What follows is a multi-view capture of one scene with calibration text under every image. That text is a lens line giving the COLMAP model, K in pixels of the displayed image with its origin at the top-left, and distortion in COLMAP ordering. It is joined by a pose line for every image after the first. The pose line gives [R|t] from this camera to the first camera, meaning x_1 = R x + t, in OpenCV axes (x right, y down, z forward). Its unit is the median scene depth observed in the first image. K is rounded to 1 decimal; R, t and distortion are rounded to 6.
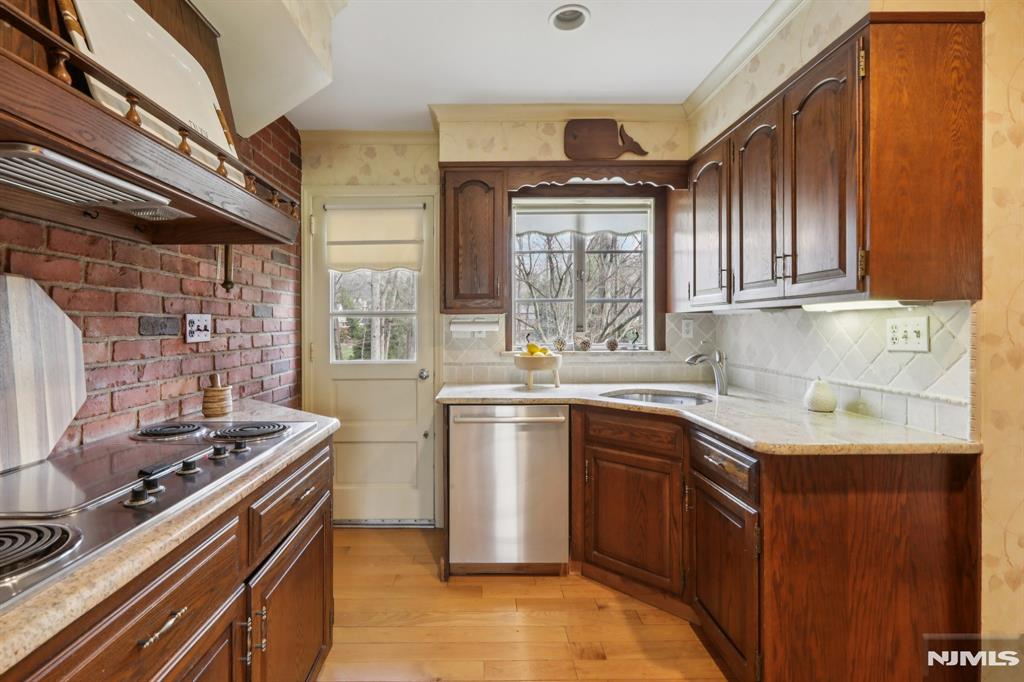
lens RADIAL K [[466.2, 0, 505.9], [0, 466.2, 331.8], [0, 0, 1]] dist [0.001614, 0.001241]
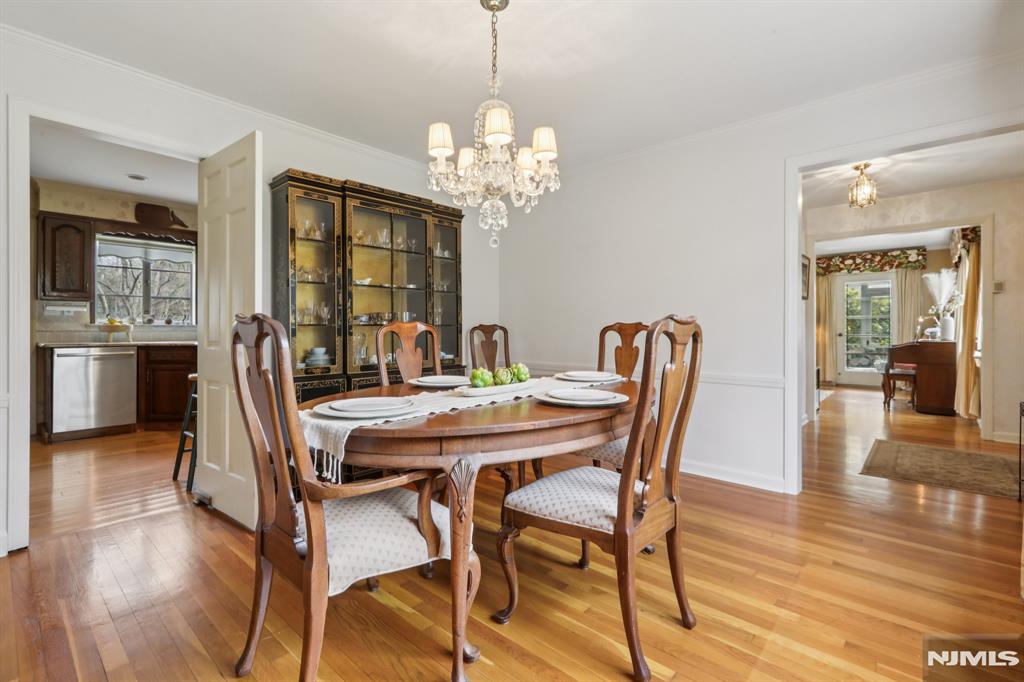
lens RADIAL K [[466.2, 0, 532.0], [0, 466.2, 331.4], [0, 0, 1]] dist [0.001614, 0.001241]
pose [[0.683870, 0.004929, 0.729587, -0.157343], [0.005311, 0.999917, -0.011733, 0.108973], [-0.729584, 0.011898, 0.683788, -1.494094]]
